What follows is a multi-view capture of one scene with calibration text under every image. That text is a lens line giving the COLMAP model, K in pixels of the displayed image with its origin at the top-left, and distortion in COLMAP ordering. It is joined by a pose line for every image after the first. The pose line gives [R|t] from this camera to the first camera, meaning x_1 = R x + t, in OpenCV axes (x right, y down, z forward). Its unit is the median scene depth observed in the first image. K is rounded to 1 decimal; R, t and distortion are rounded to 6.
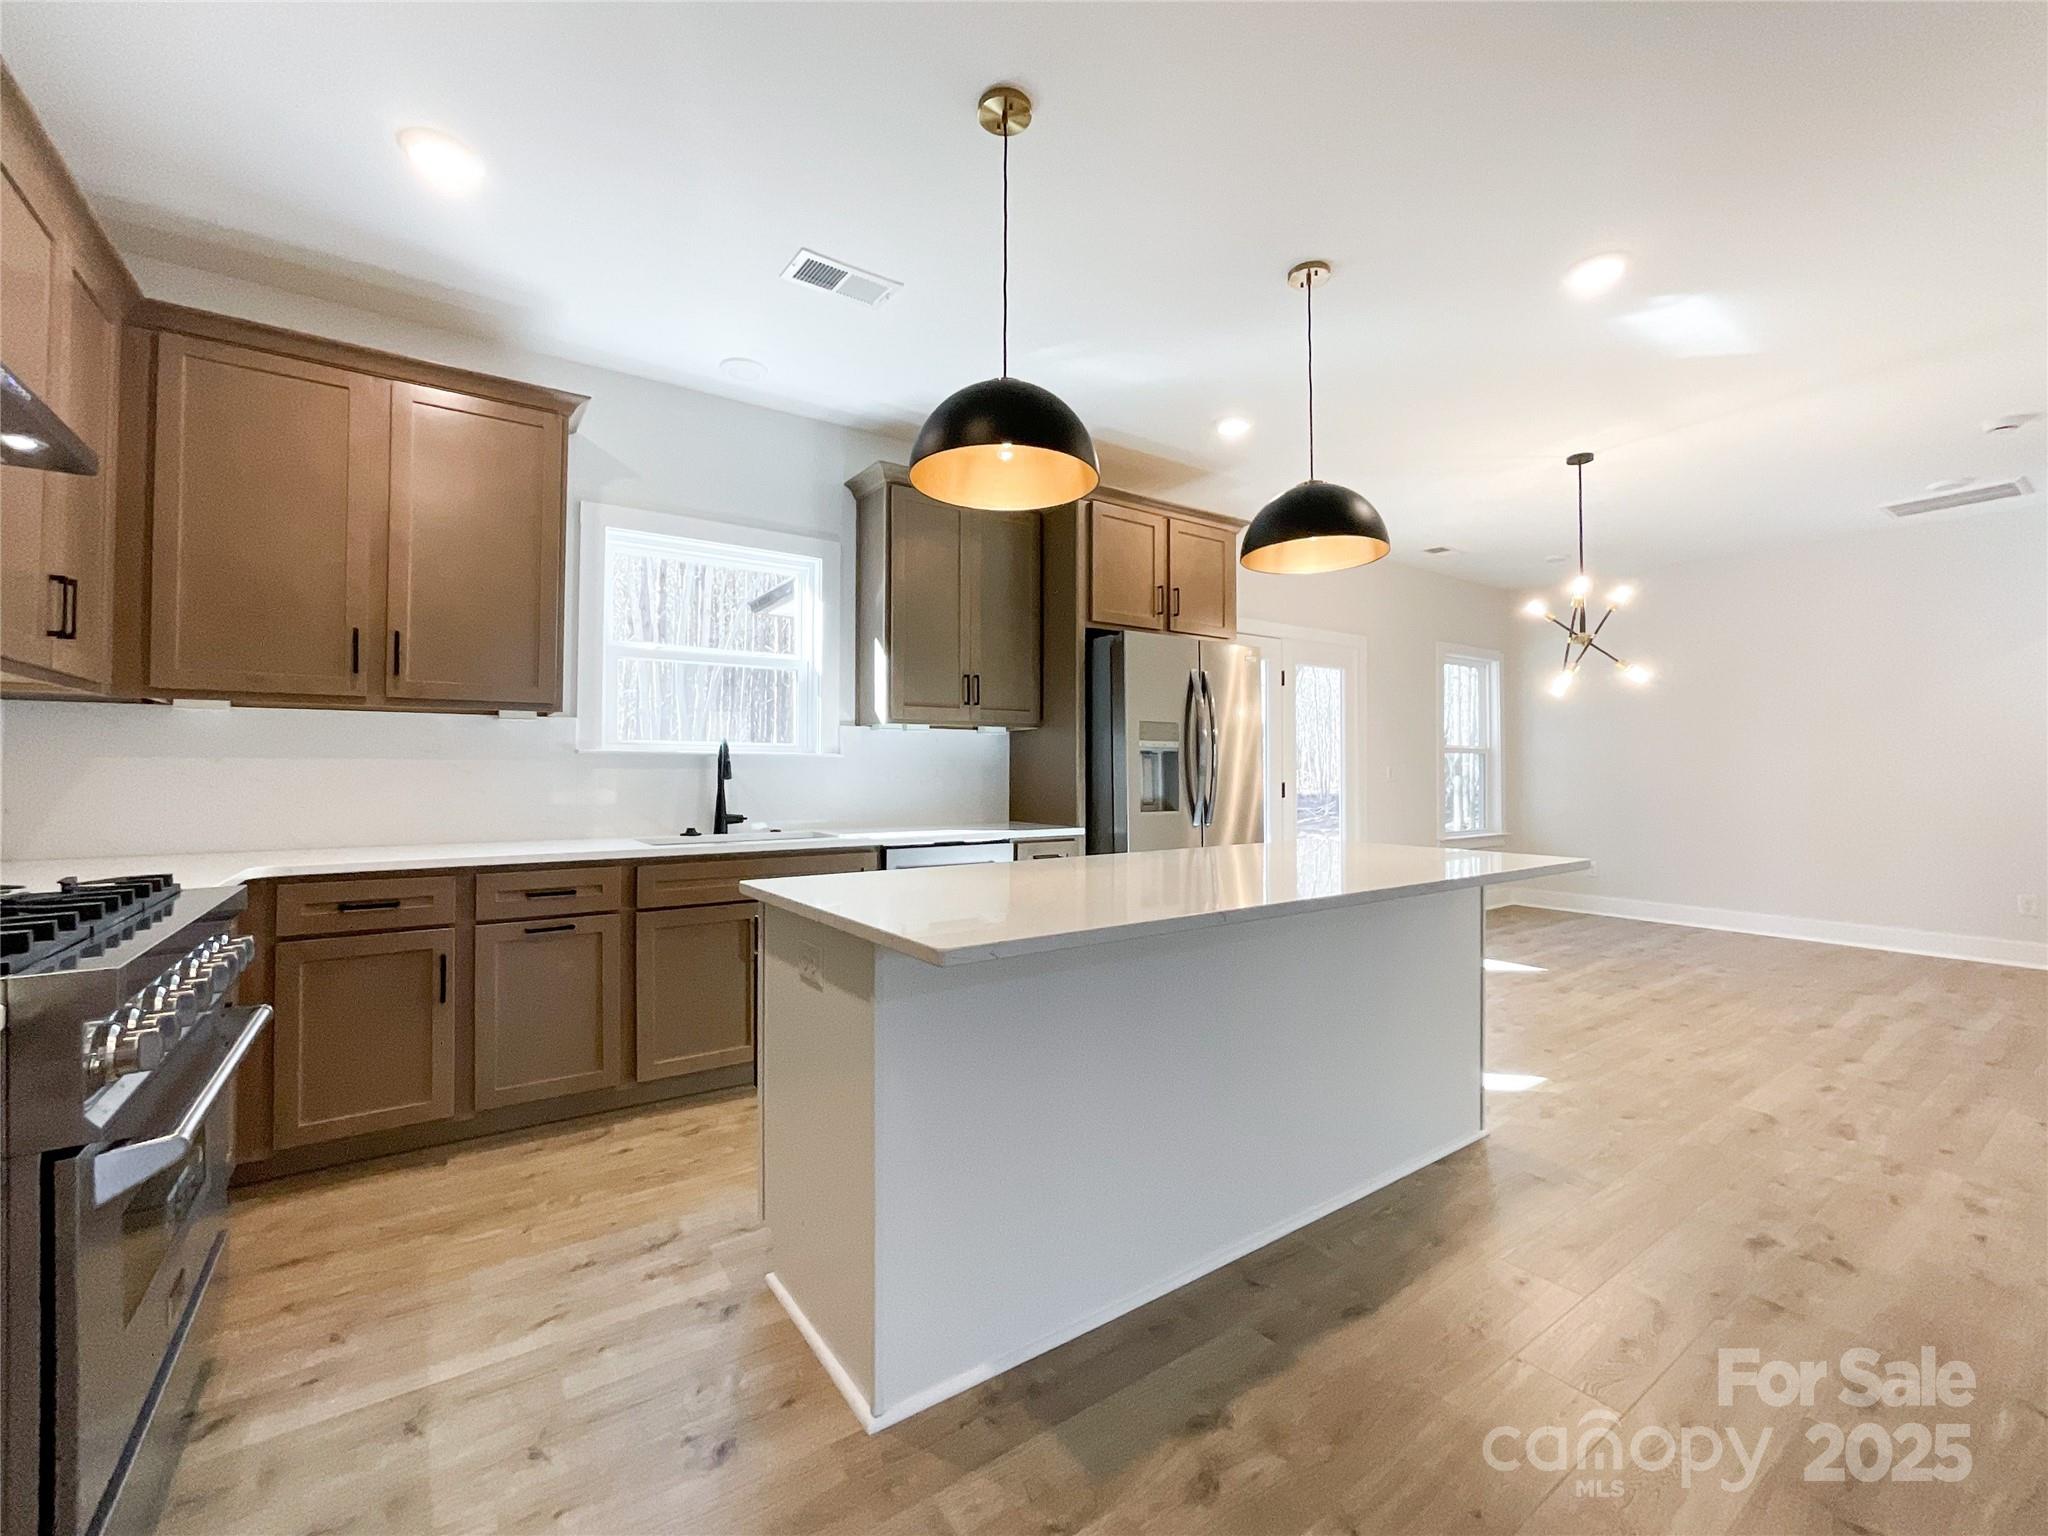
lens RADIAL K [[866.9, 0, 1055.9], [0, 866.9, 755.5], [0, 0, 1]] dist [-0.009504, 0.004261]
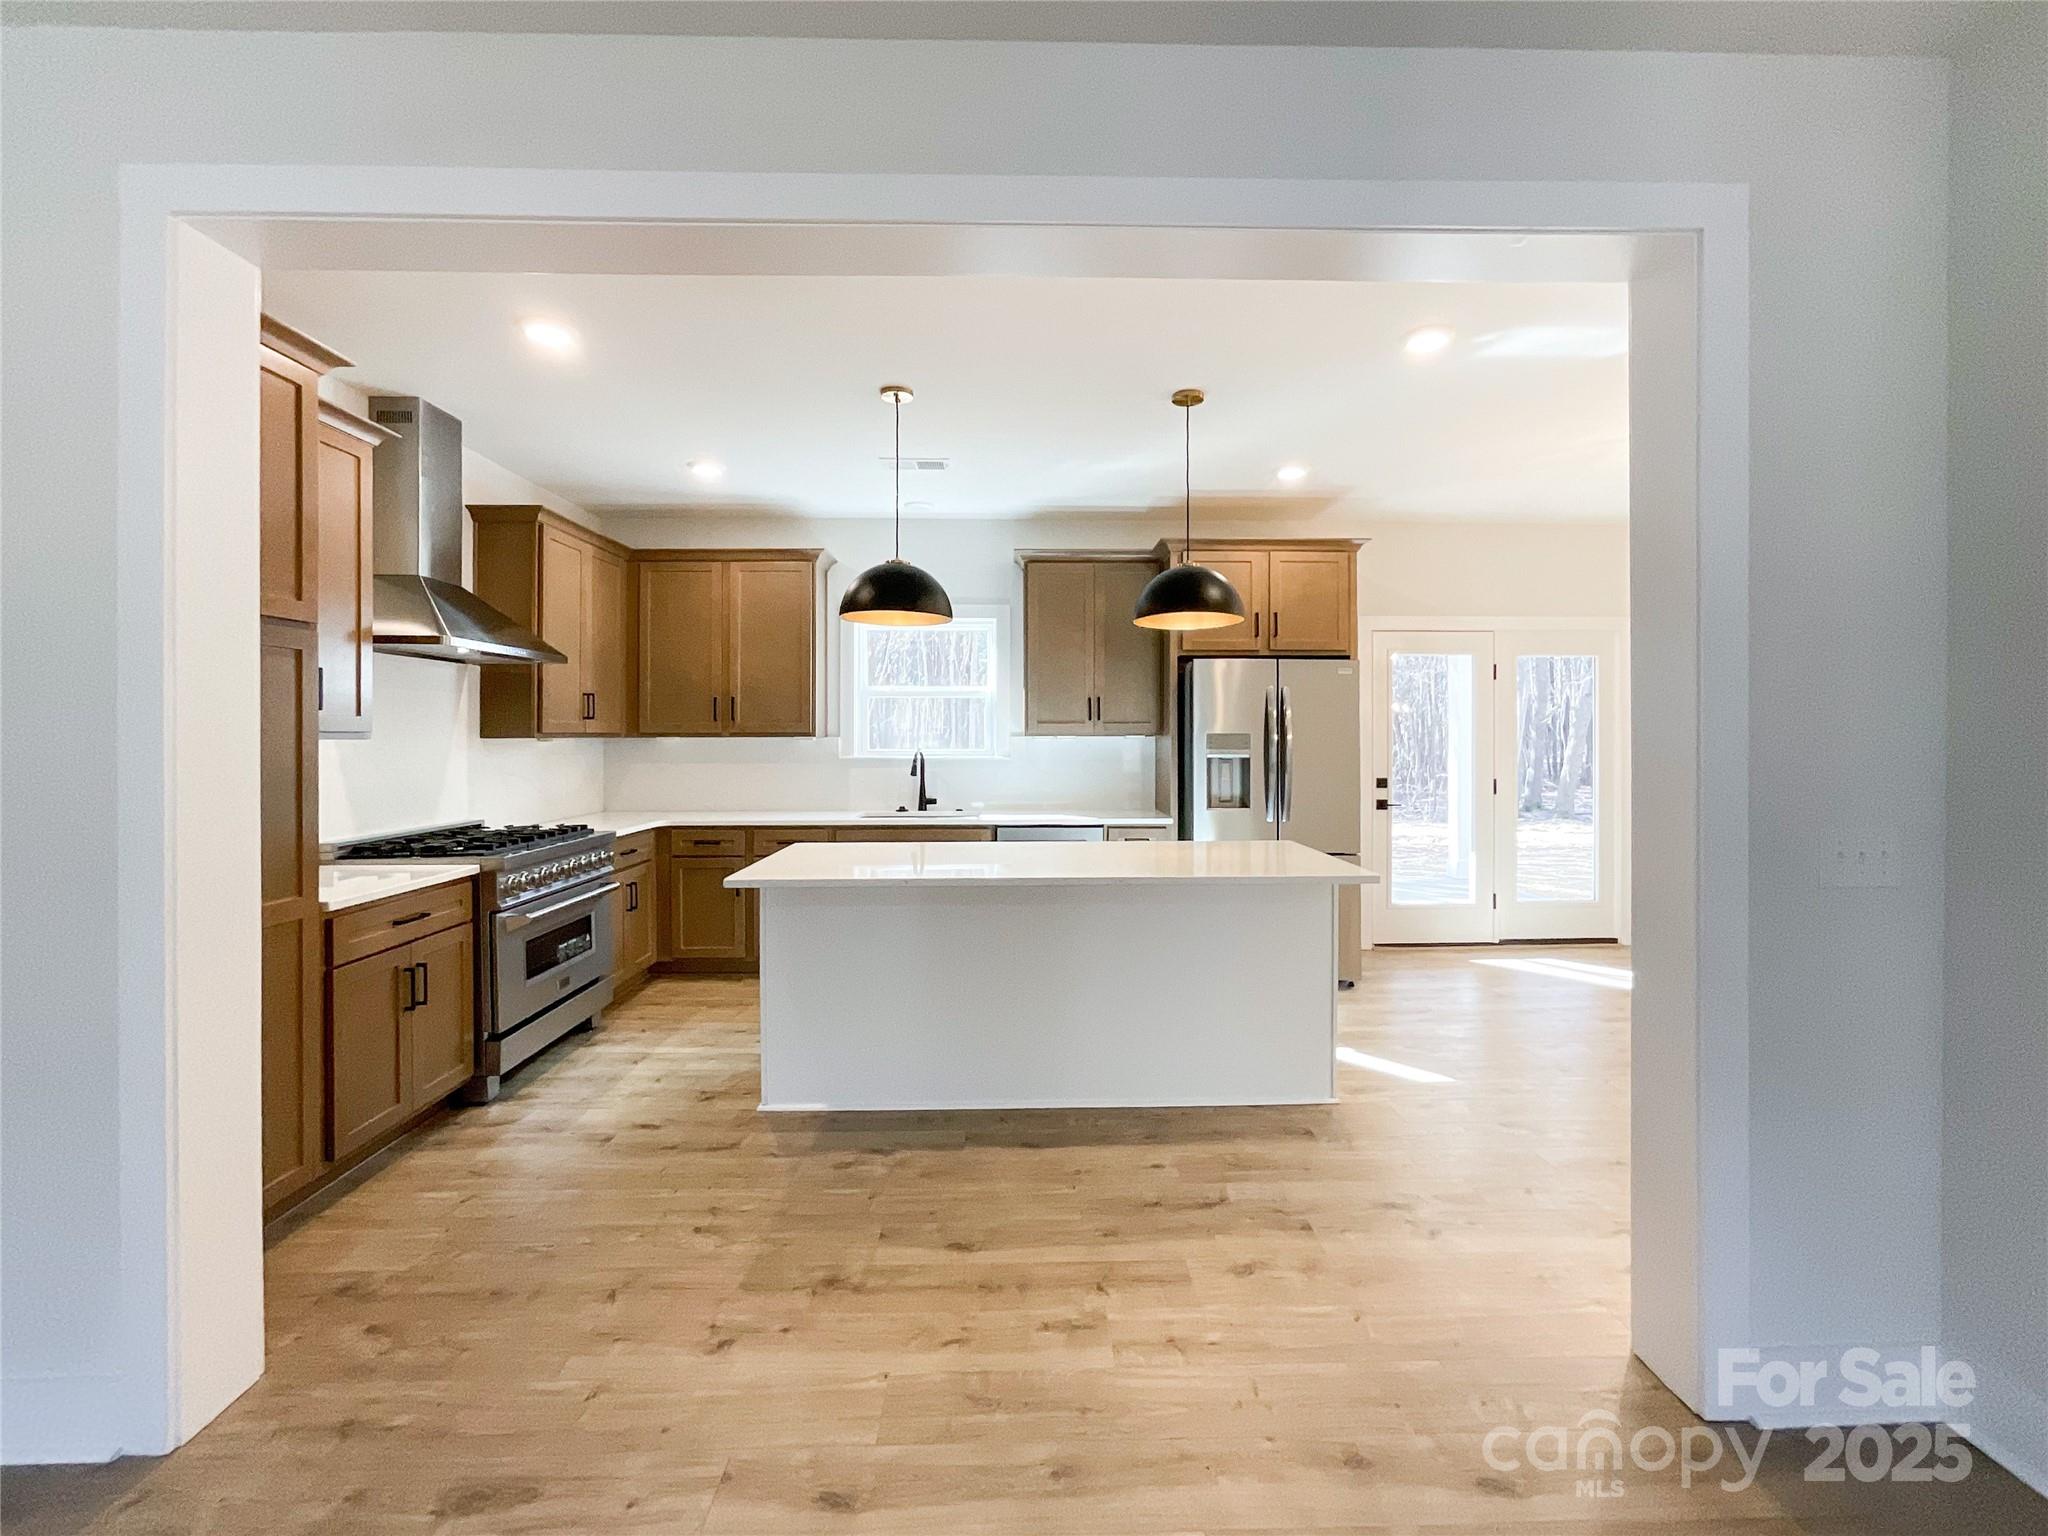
lens RADIAL K [[866.9, 0, 1037.3], [0, 866.9, 732.0], [0, 0, 1]] dist [-0.009504, 0.004261]
pose [[0.828047, -0.003175, -0.560650, 0.637754], [0.010240, 0.999903, 0.009462, -0.060811], [0.560566, -0.013576, 0.827999, -0.144320]]
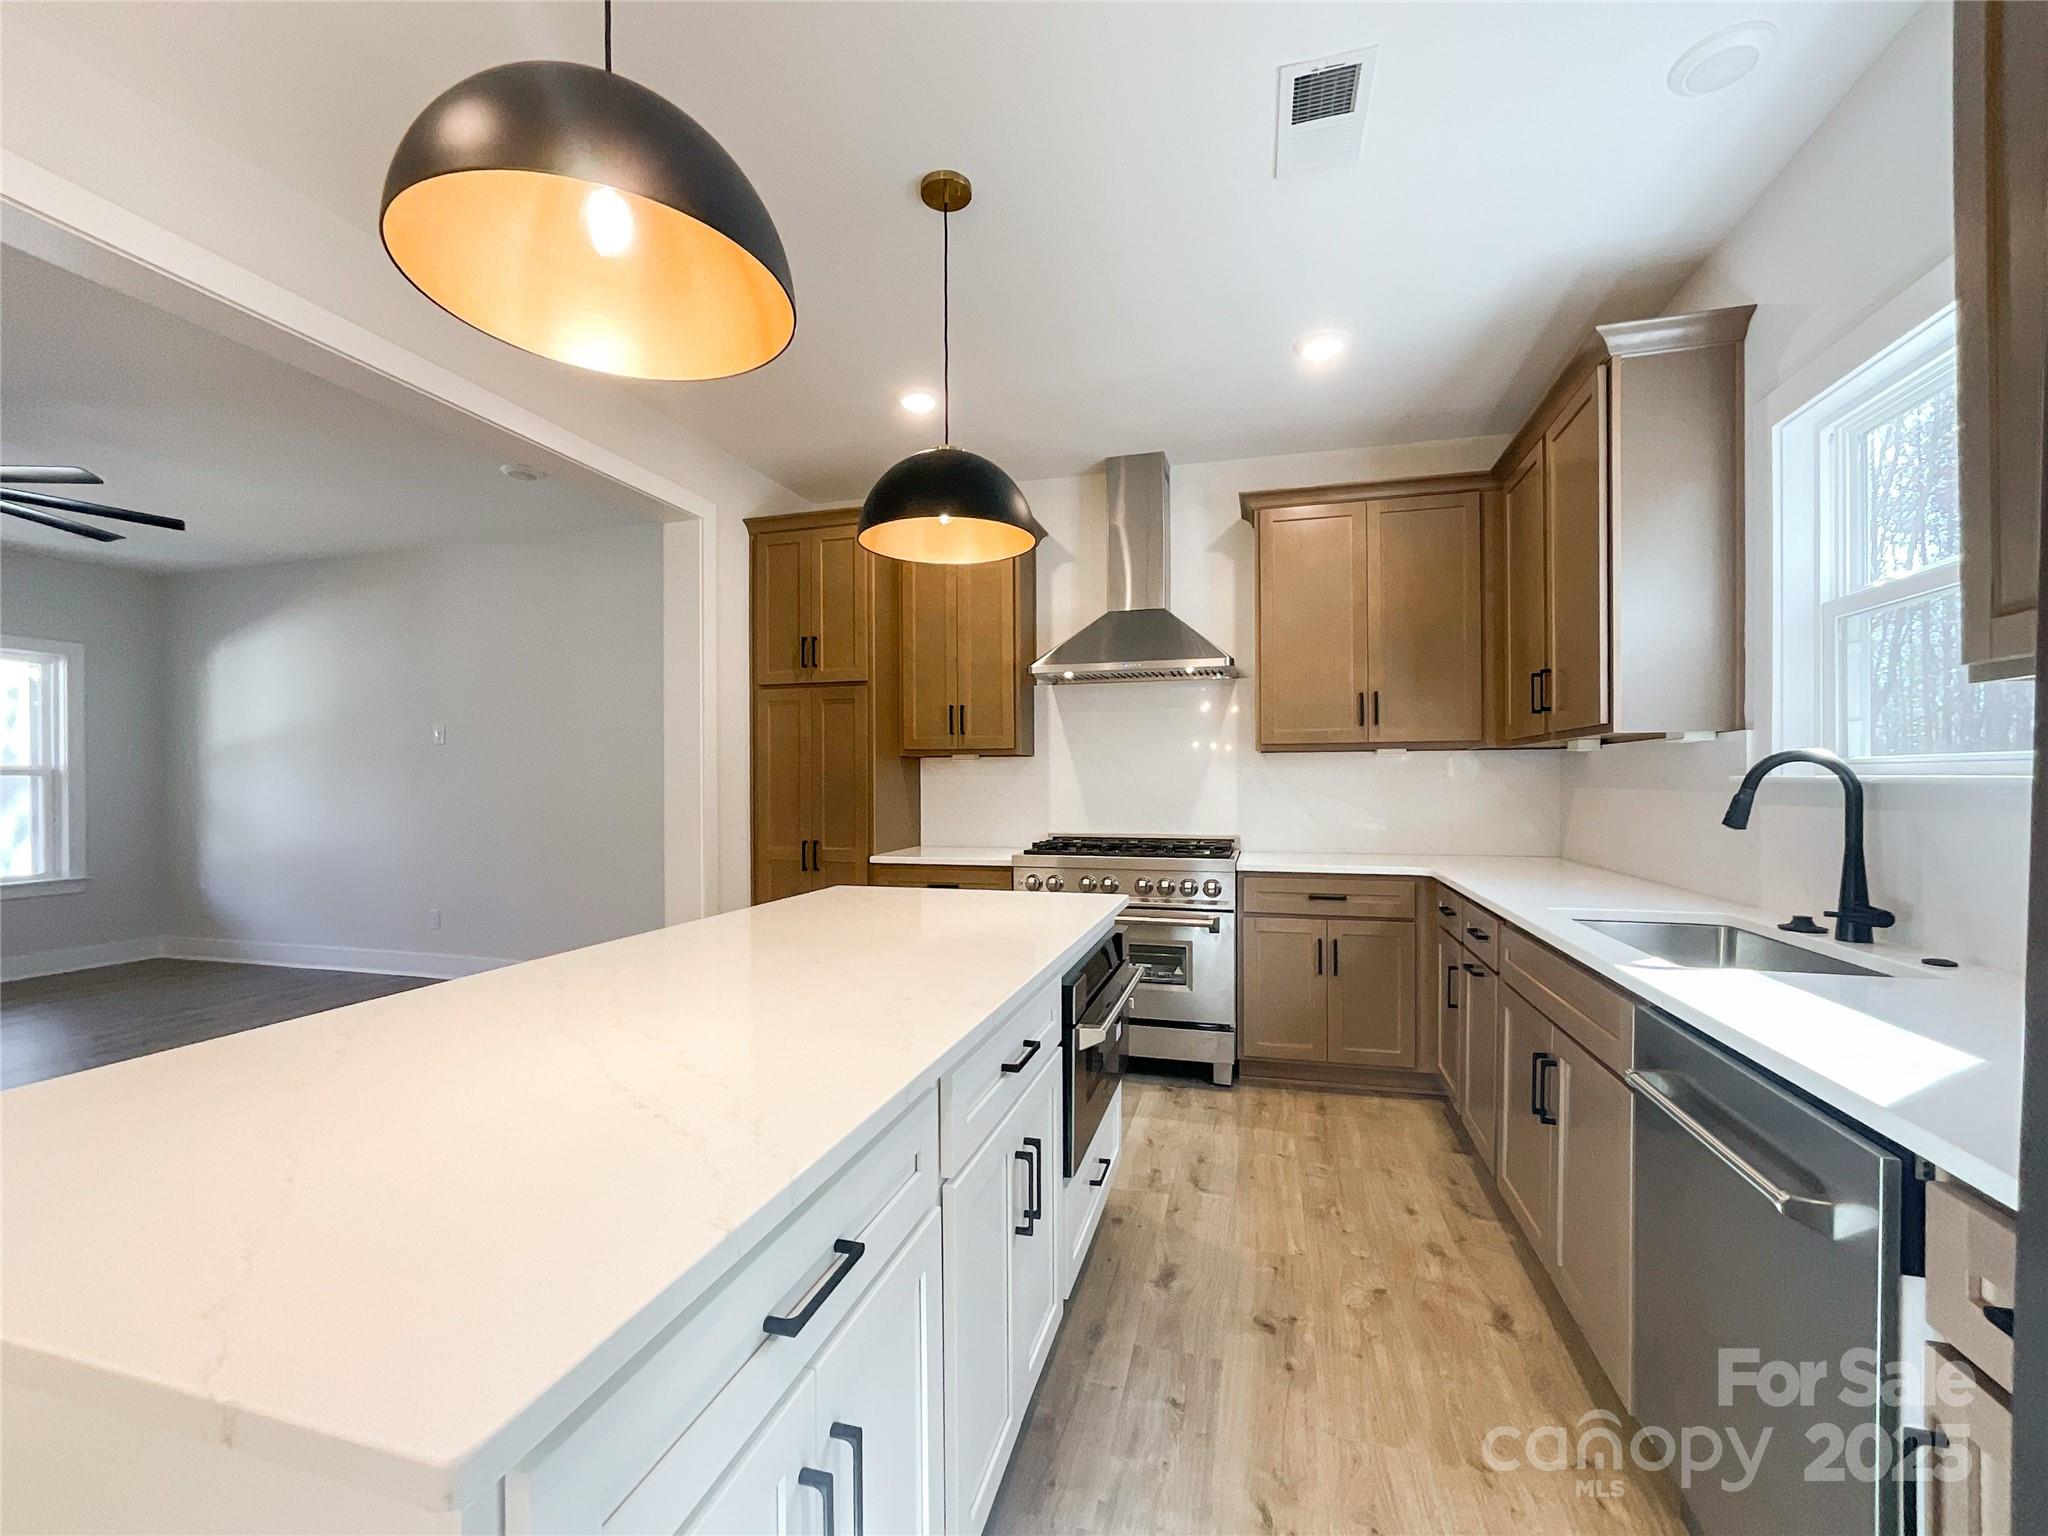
lens RADIAL K [[866.9, 0, 1027.0], [0, 866.9, 784.8], [0, 0, 1]] dist [-0.009504, 0.004261]
pose [[-0.796522, 0.001539, -0.604607, 0.289604], [0.011092, 0.999866, -0.012067, 0.001201], [0.604507, -0.016318, -0.796433, 1.092287]]
